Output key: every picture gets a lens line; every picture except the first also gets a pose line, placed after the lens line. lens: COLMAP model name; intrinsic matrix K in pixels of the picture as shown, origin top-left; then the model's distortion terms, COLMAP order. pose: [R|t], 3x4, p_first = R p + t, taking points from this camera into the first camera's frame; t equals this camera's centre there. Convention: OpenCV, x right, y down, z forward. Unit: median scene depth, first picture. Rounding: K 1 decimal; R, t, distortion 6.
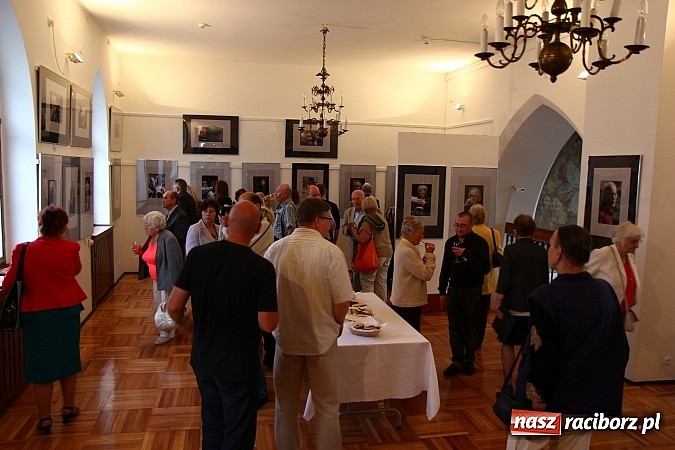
lens RADIAL K [[535.4, 0, 337.5], [0, 535.4, 225.0], [0, 0, 1]] dist [-0.067539, 0.005018]
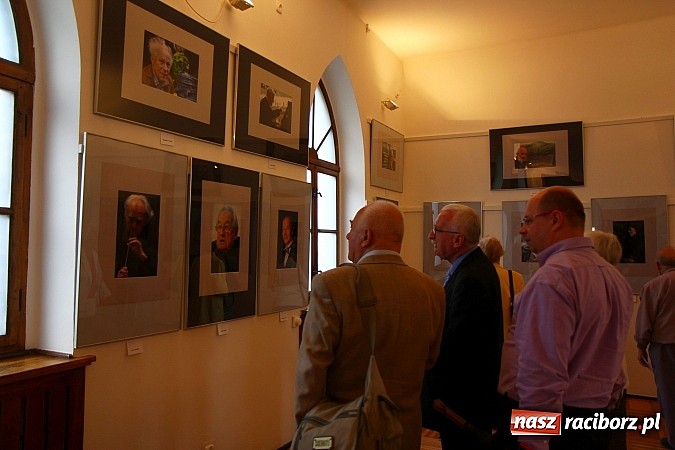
lens RADIAL K [[535.4, 0, 337.5], [0, 535.4, 225.0], [0, 0, 1]] dist [-0.067539, 0.005018]
pose [[0.768984, -0.050806, -0.637246, -0.027414], [-0.049841, 0.989037, -0.138999, 0.005353], [0.637322, 0.138649, 0.758022, 0.401361]]
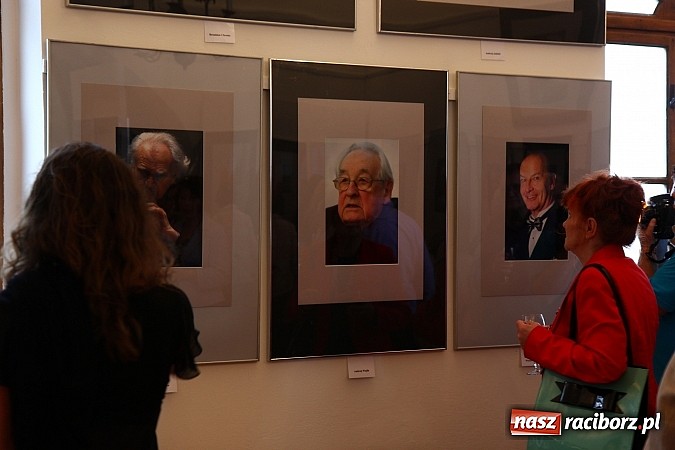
lens RADIAL K [[672.8, 0, 337.5], [0, 672.8, 225.0], [0, 0, 1]] dist [0.034535, 0.014684]
pose [[0.065583, -0.015900, -0.997720, -0.071569], [-0.101083, 0.994624, -0.022496, -0.018033], [0.992714, 0.102327, 0.063623, 0.613325]]
